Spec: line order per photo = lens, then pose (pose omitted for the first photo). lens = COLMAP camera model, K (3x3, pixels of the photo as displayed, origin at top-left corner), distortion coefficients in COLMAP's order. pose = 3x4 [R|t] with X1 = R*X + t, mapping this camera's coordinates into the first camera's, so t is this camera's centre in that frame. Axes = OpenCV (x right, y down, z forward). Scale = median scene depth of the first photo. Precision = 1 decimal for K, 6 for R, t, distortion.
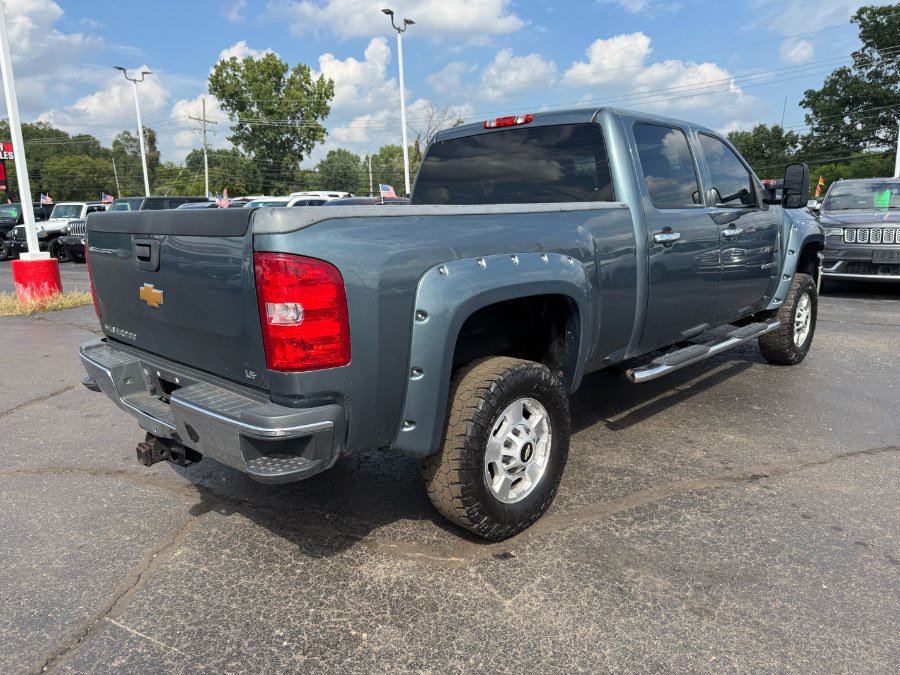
lens RADIAL K [[657.0, 0, 446.6], [0, 657.0, 338.7], [0, 0, 1]] dist [0.010060, -0.022183]
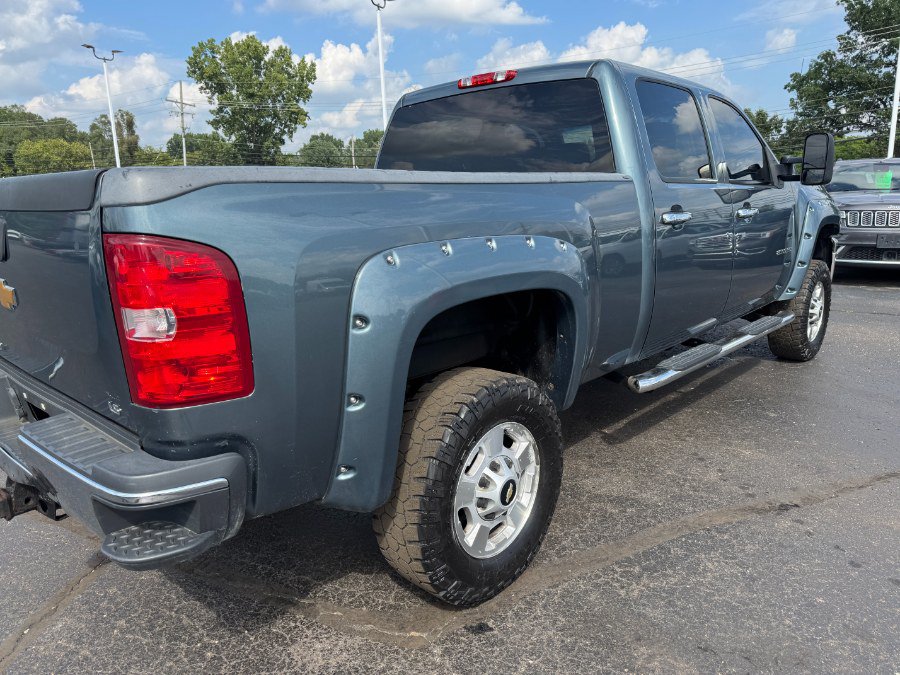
lens RADIAL K [[657.0, 0, 446.6], [0, 657.0, 338.7], [0, 0, 1]] dist [0.010060, -0.022183]
pose [[0.999730, -0.004941, 0.022724, 0.024529], [0.004456, 0.999762, 0.021337, -0.019967], [-0.022824, -0.021230, 0.999514, 0.173725]]
